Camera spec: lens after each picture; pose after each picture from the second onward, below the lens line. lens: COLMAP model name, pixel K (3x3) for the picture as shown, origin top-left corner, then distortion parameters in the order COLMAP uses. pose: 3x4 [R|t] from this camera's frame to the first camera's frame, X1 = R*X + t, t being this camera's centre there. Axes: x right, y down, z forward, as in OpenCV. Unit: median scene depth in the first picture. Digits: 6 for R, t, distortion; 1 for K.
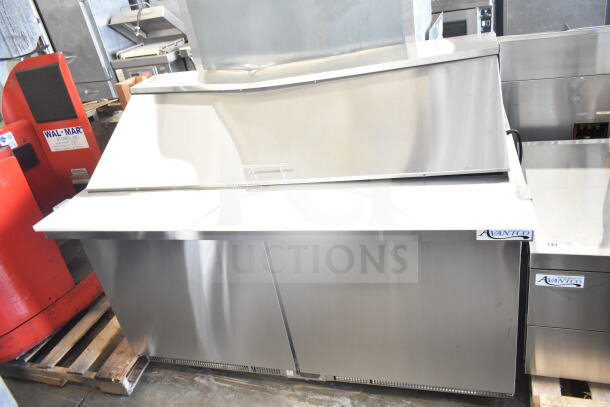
lens RADIAL K [[484.6, 0, 305.0], [0, 484.6, 203.5], [0, 0, 1]] dist [-0.005443, -0.000674]
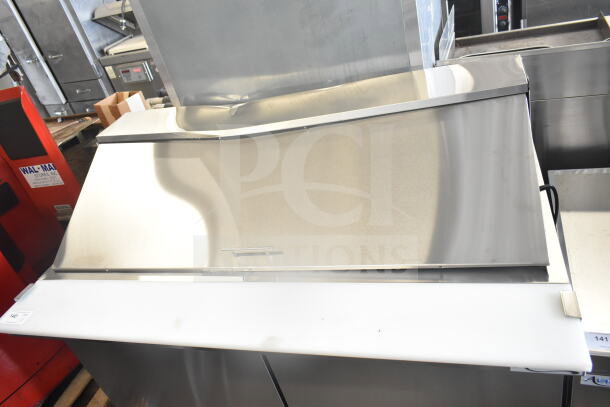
lens RADIAL K [[471.7, 0, 305.0], [0, 471.7, 203.5], [0, 0, 1]] dist [0.002759, -0.001178]
pose [[0.997739, -0.058890, -0.032394, 0.026466], [0.061706, 0.993640, 0.094194, -0.132040], [0.026640, -0.095980, 0.995027, 0.113335]]
